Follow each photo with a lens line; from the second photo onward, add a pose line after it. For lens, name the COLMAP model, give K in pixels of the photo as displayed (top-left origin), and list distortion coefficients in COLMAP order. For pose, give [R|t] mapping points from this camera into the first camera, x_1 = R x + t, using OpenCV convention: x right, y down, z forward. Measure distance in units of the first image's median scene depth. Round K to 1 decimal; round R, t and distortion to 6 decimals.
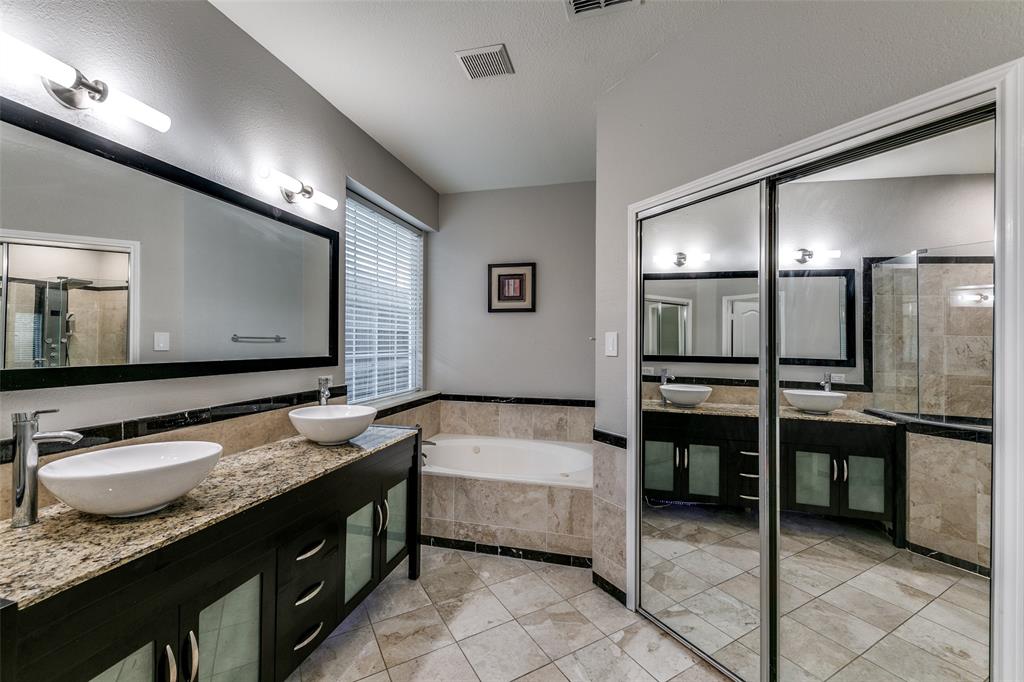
lens RADIAL K [[410.7, 0, 512.0], [0, 410.7, 341.0], [0, 0, 1]] dist [0.000272, -0.000033]
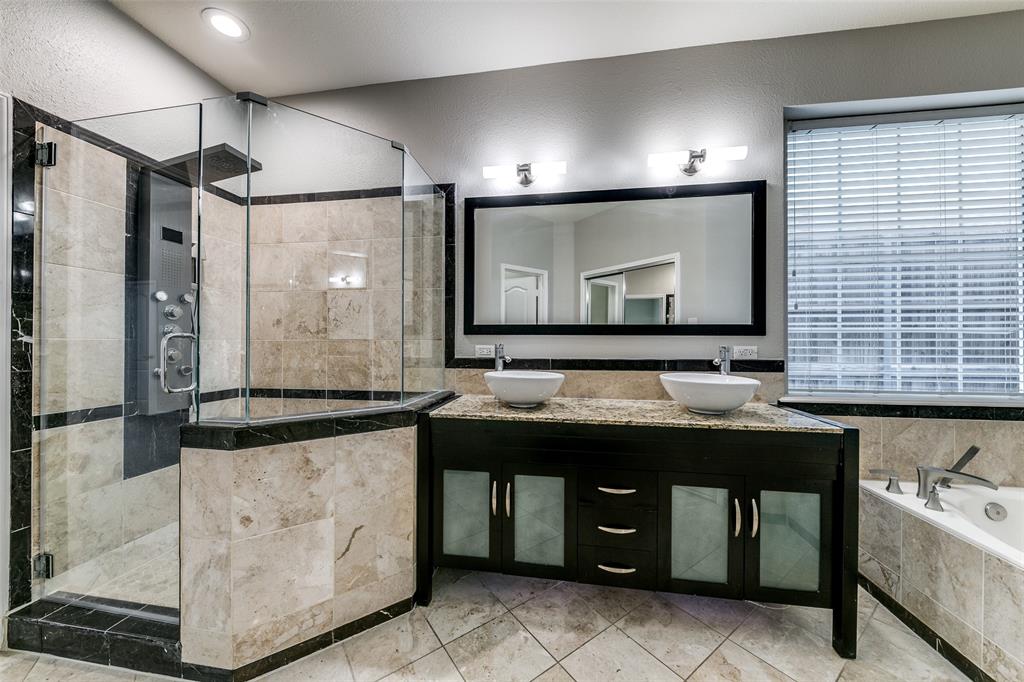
lens RADIAL K [[352.9, 0, 512.0], [0, 352.9, 341.0], [0, 0, 1]] dist [-0.001371, -0.000139]
pose [[0.100253, -0.006793, -0.994939, 0.261967], [0.003643, 0.999972, -0.006460, 0.075548], [0.994955, -0.002977, 0.100275, 0.401749]]
